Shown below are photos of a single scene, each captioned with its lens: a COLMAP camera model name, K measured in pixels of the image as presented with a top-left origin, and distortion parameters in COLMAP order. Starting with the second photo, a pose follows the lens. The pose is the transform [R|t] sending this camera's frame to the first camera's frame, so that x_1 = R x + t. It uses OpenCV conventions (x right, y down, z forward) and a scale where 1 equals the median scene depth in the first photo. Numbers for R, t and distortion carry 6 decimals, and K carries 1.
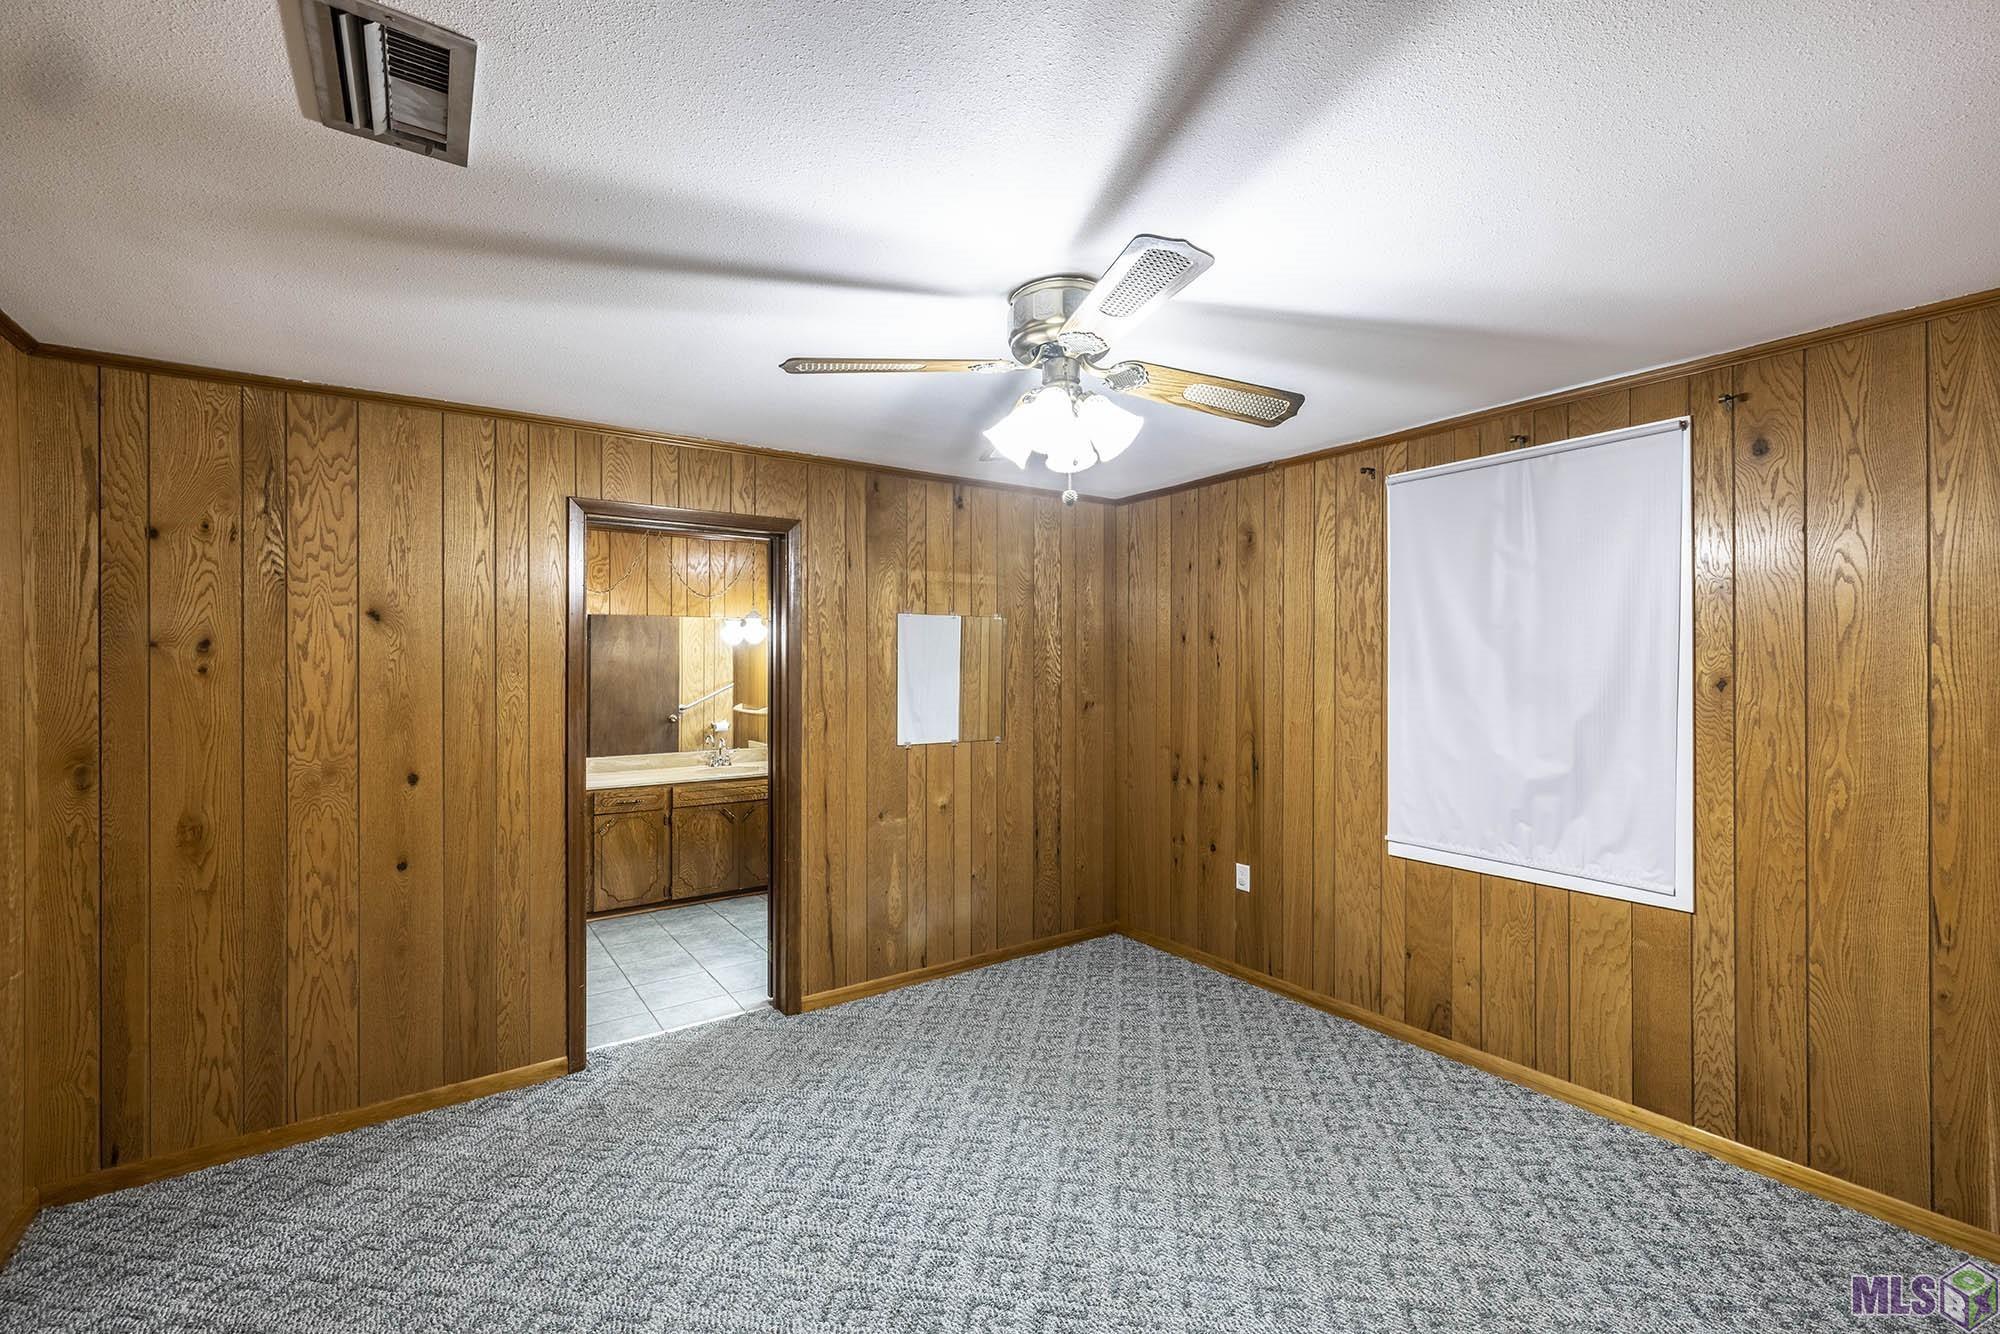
lens RADIAL K [[845.9, 0, 995.5], [0, 845.9, 660.8], [0, 0, 1]] dist [-0.000364, -0.000024]
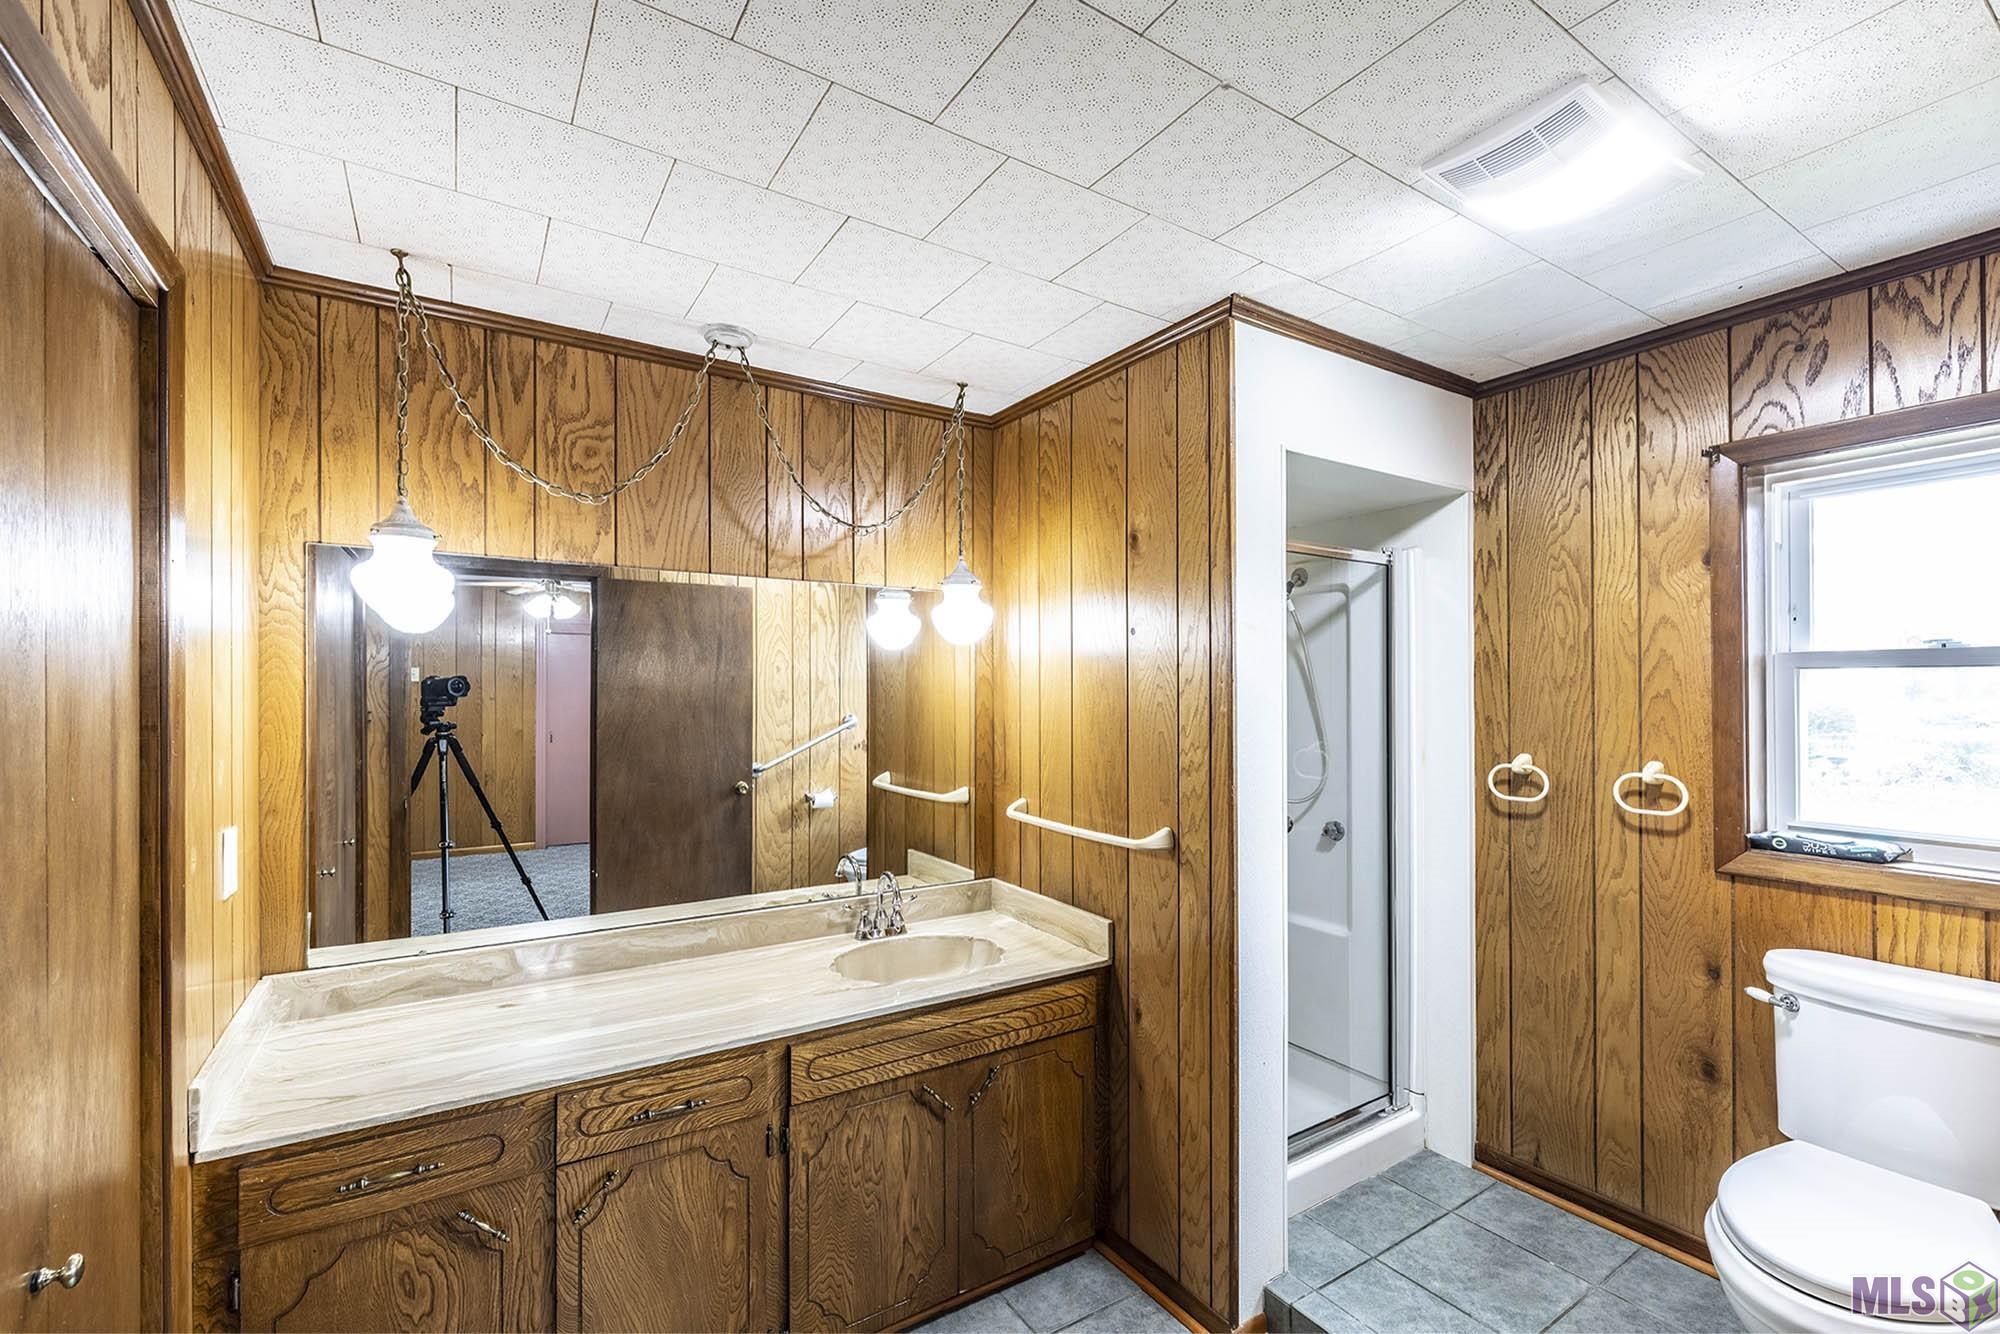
lens RADIAL K [[845.9, 0, 1018.6], [0, 845.9, 700.2], [0, 0, 1]] dist [-0.000364, -0.000024]
pose [[0.999902, 0.003529, -0.013574, -0.239359], [-0.003377, 0.999932, 0.011191, 0.002280], [0.013613, -0.011144, 0.999845, 0.552665]]
